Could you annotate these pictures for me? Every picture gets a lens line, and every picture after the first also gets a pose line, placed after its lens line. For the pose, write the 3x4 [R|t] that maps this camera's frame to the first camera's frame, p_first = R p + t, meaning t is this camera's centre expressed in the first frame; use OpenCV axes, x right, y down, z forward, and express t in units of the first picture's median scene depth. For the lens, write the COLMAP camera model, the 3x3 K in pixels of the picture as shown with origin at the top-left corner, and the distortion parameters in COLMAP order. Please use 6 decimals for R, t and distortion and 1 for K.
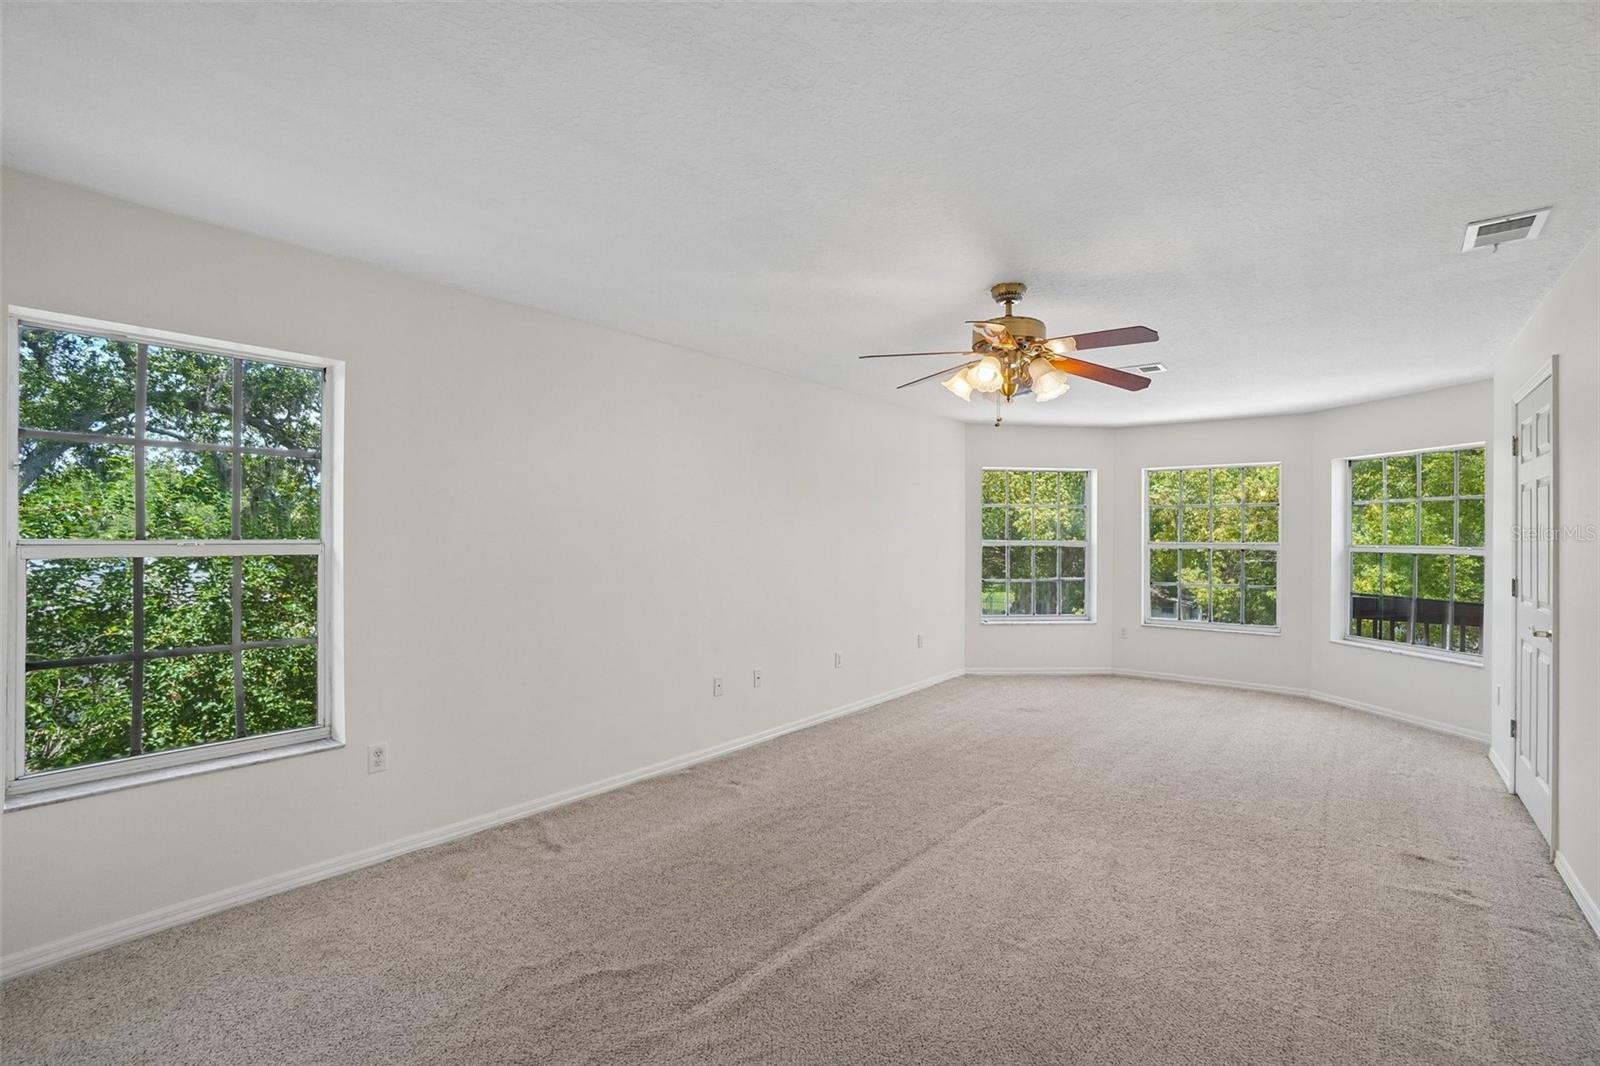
lens RADIAL K [[697.2, 0, 824.5], [0, 697.2, 525.7], [0, 0, 1]] dist [-0.068843, 0.021704]
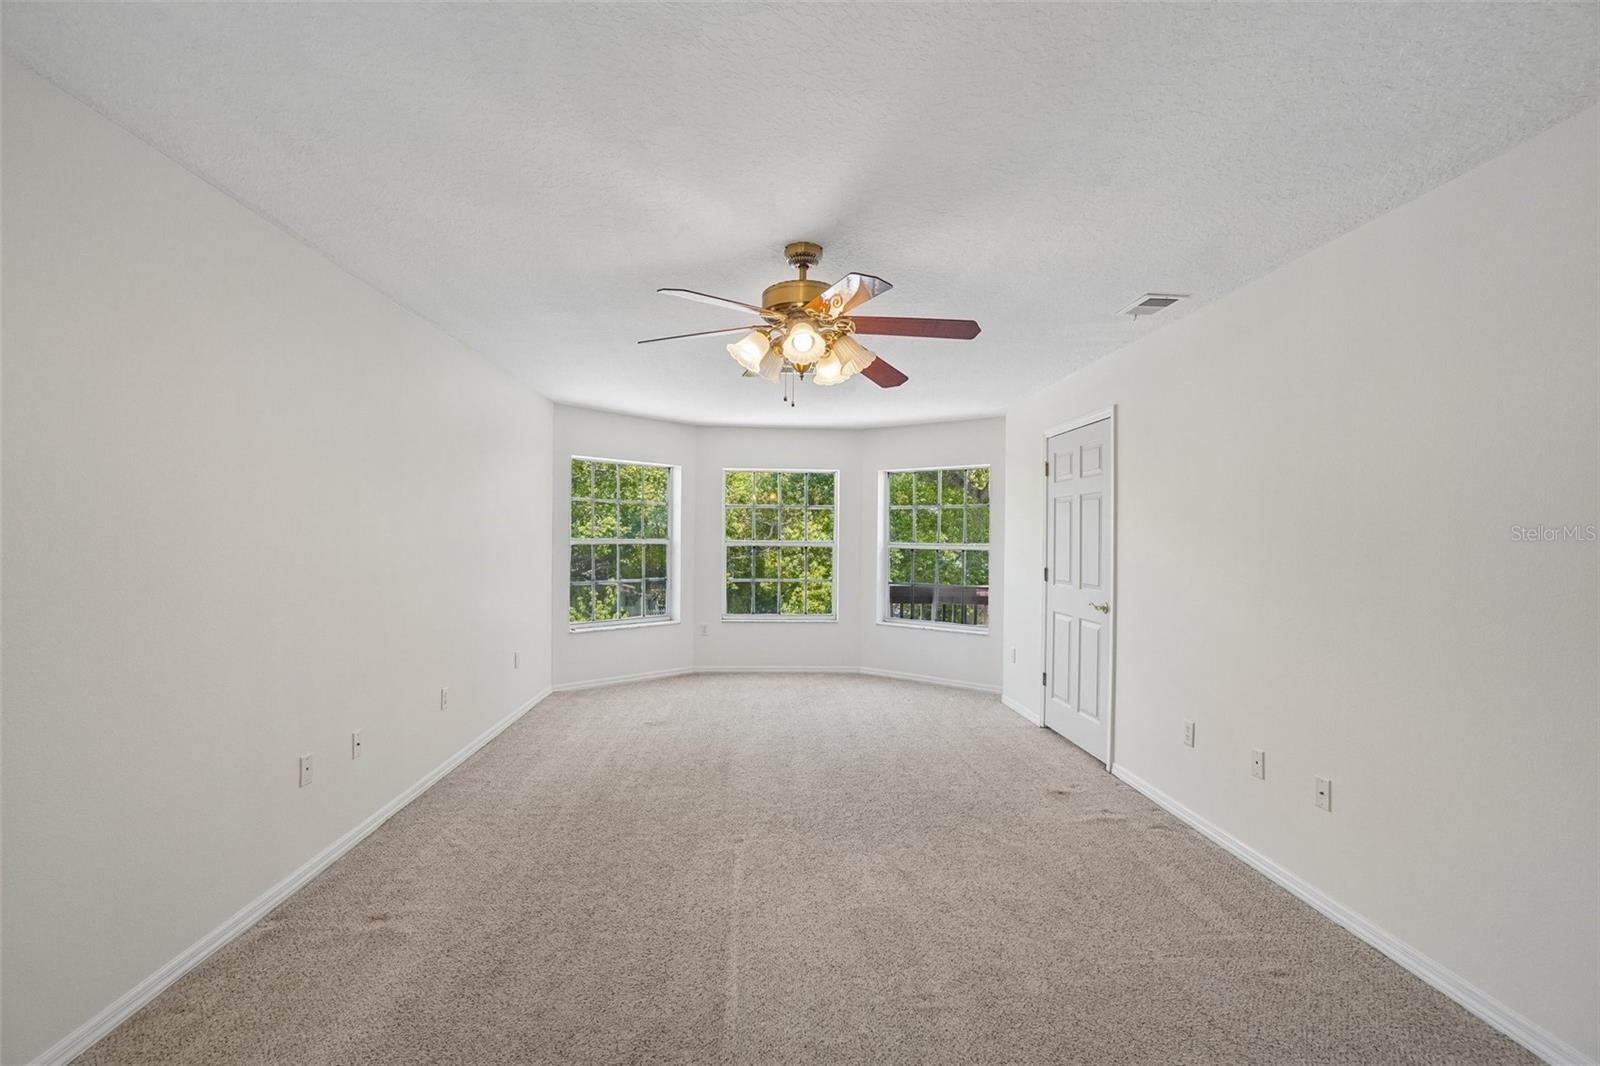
lens RADIAL K [[697.2, 0, 824.5], [0, 697.2, 525.7], [0, 0, 1]] dist [-0.068843, 0.021704]
pose [[0.747971, 0.011116, 0.663639, -0.203297], [-0.013284, 0.999910, -0.001777, 0.003991], [-0.663599, -0.007487, 0.748051, 0.228082]]
